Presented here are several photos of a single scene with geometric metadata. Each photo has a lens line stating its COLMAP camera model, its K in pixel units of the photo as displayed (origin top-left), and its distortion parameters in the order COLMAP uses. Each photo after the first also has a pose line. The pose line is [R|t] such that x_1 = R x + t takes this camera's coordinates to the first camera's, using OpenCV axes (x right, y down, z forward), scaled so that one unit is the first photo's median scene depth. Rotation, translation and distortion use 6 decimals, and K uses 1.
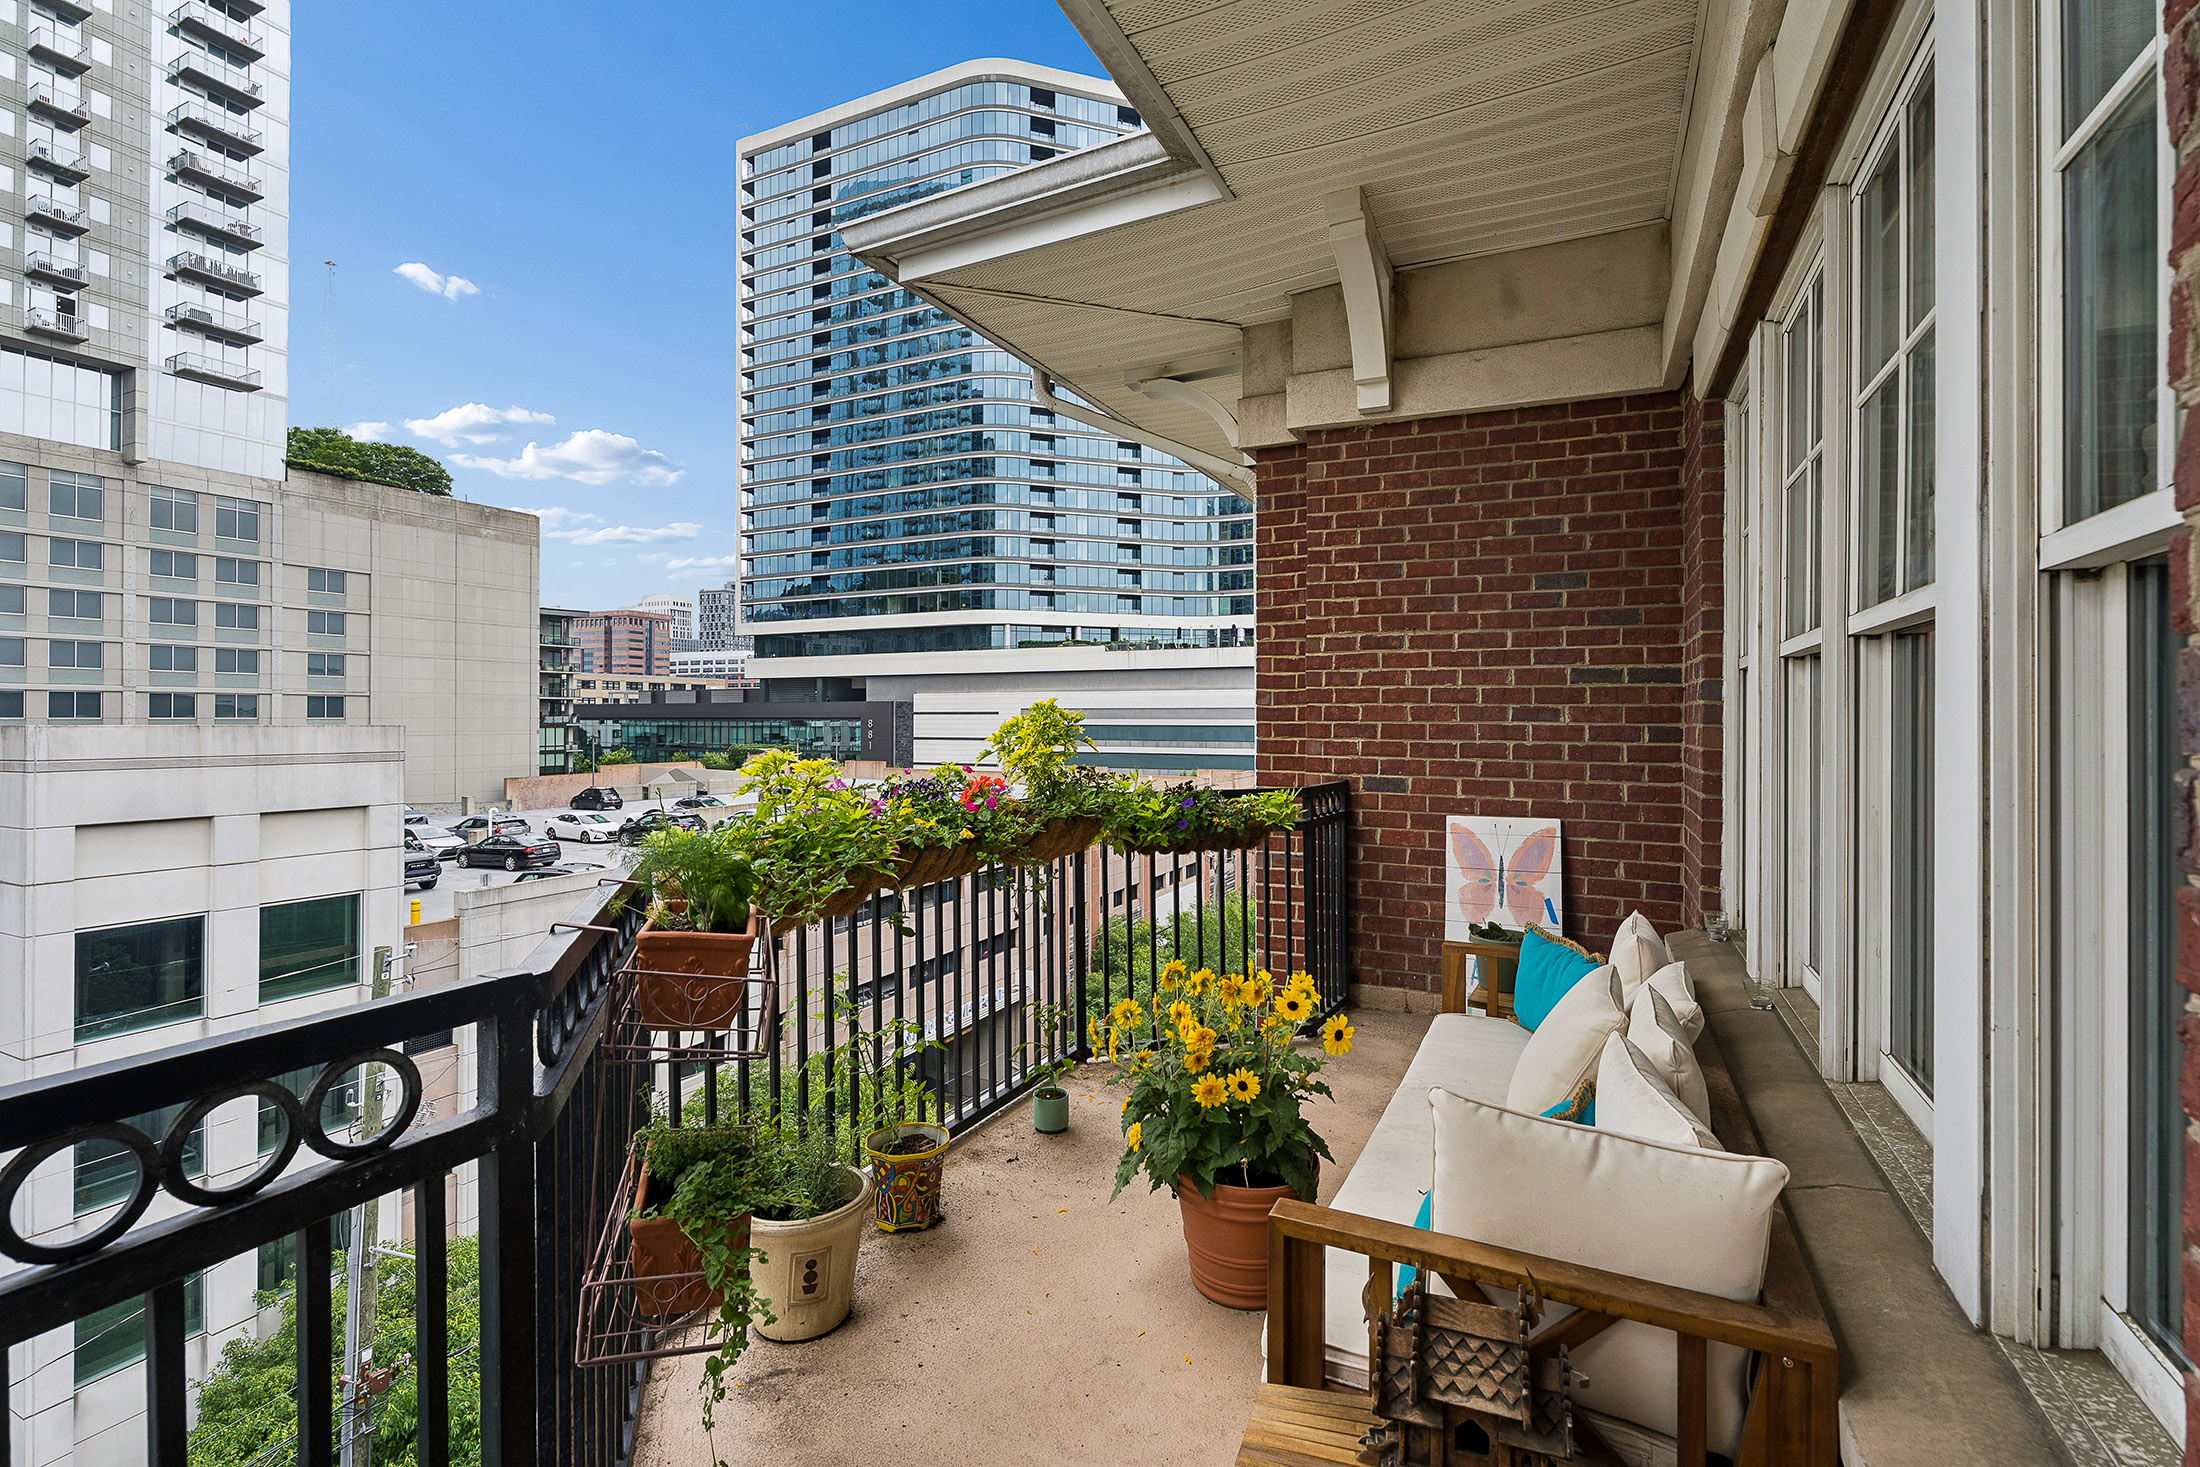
lens RADIAL K [[982.8, 0, 1196.8], [0, 982.8, 720.5], [0, 0, 1]] dist [-0.002708, 0.000046]
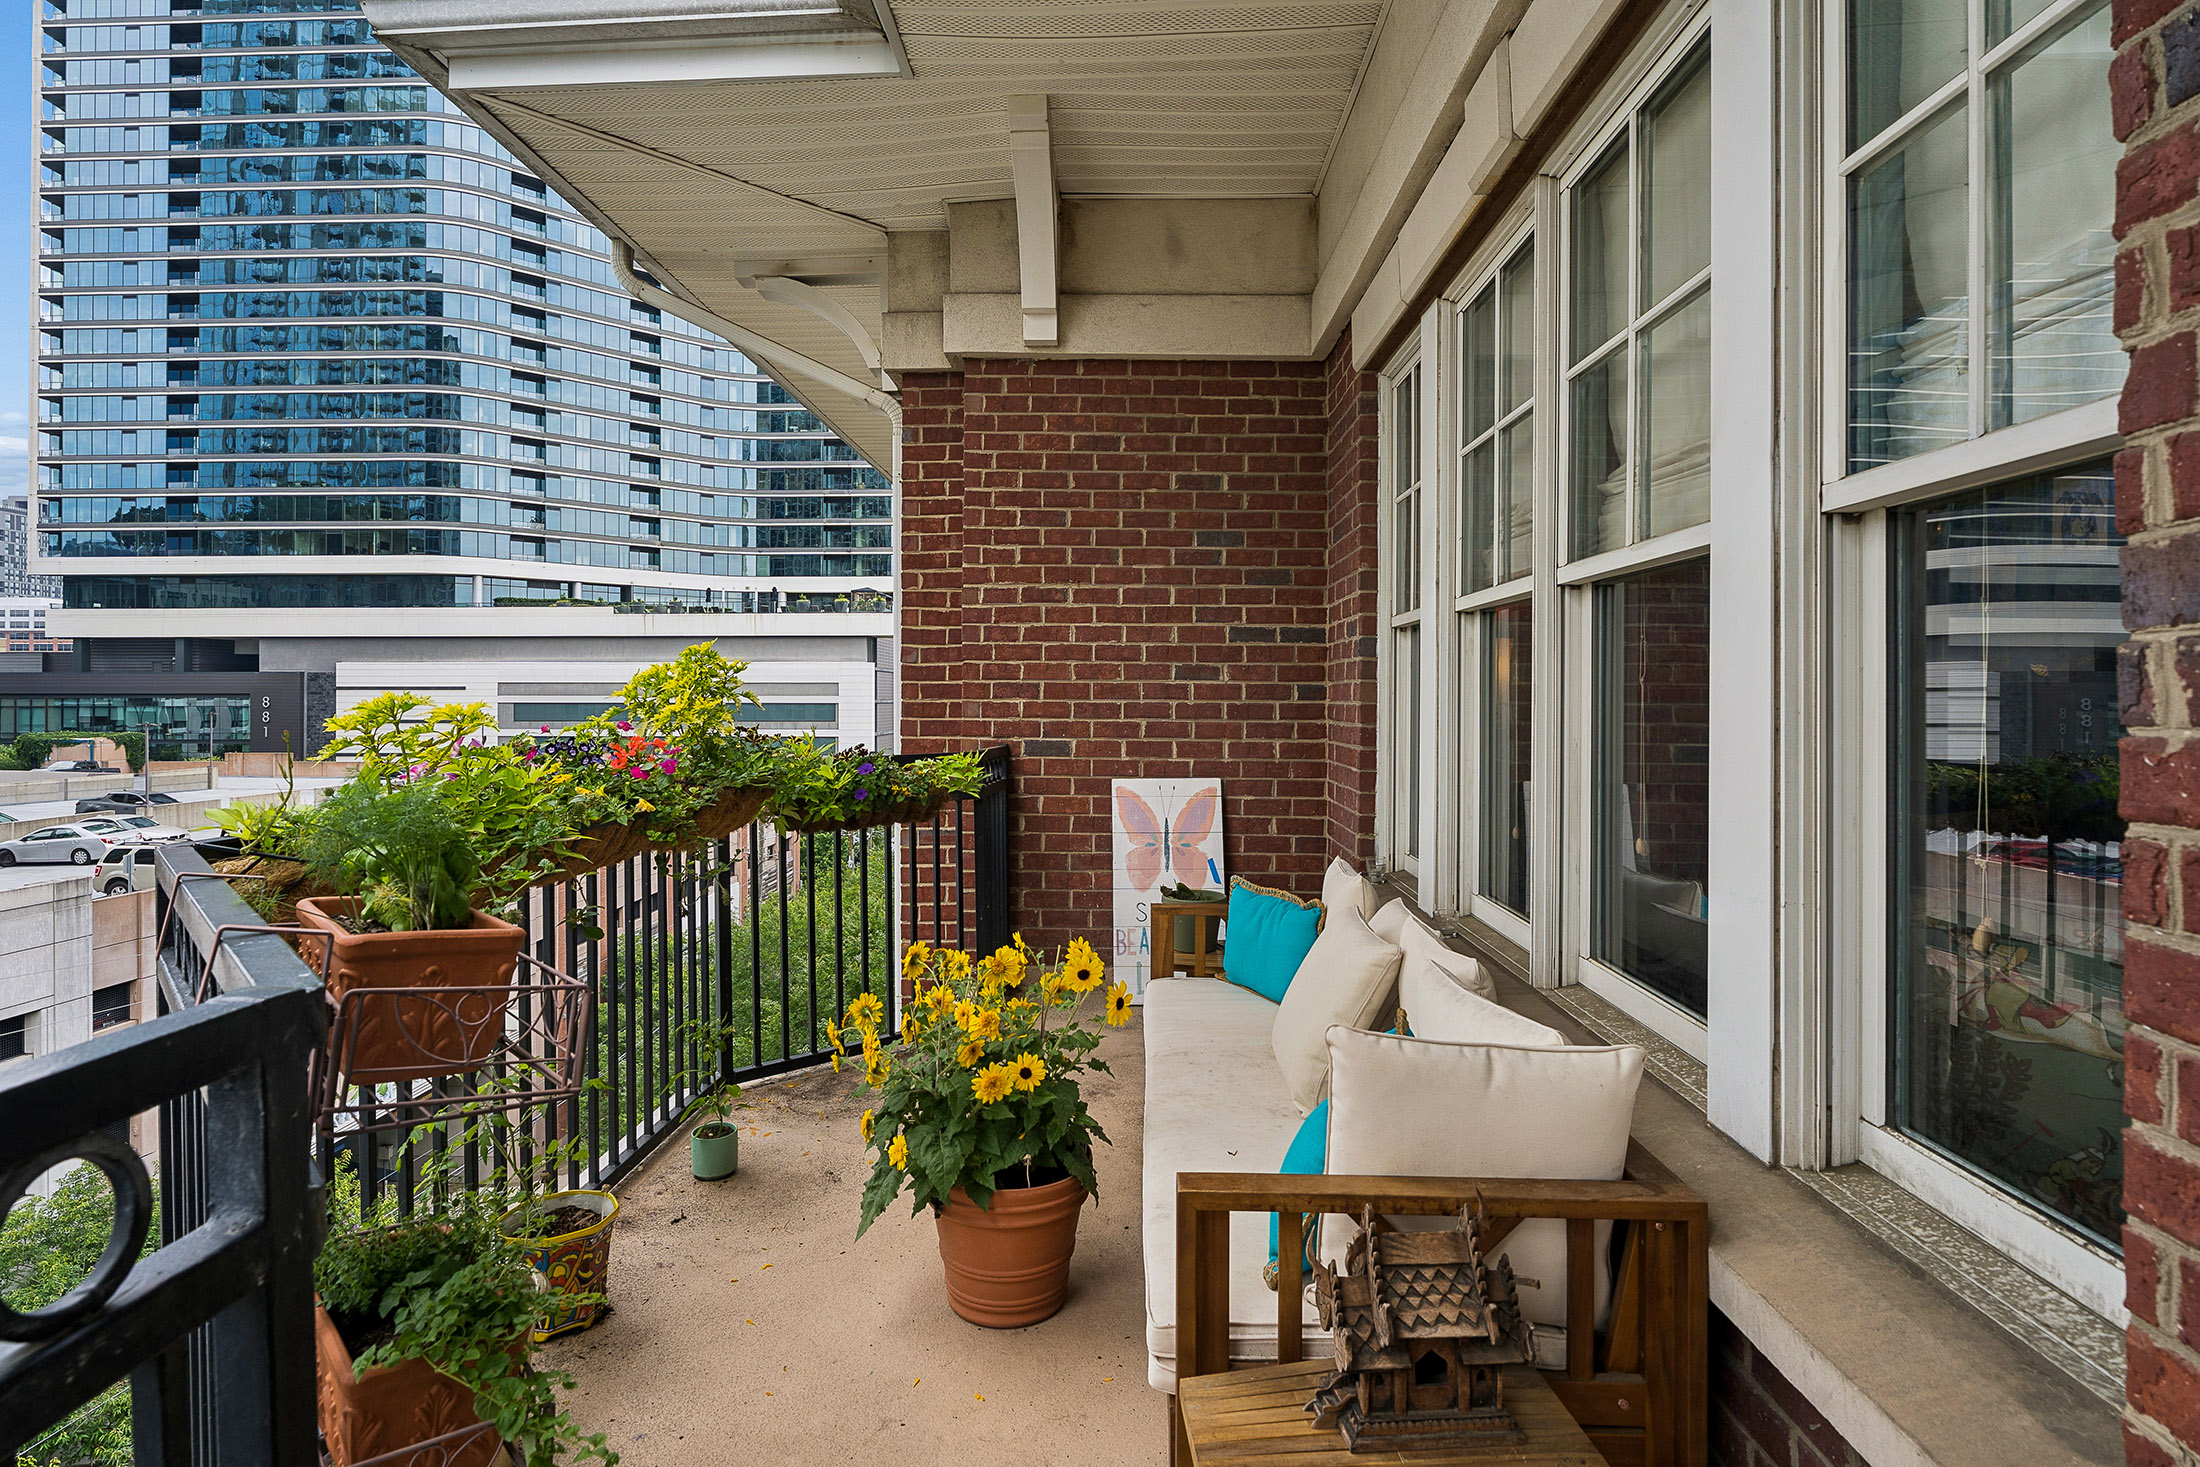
lens RADIAL K [[1051.2, 0, 1103.6], [0, 1051.2, 712.1], [0, 0, 1]] dist [-0.003331, -0.002932]
pose [[0.917669, -0.007394, 0.397277, -0.174016], [0.006495, 0.999972, 0.003606, 0.030660], [-0.397292, -0.000729, 0.917692, 0.072356]]
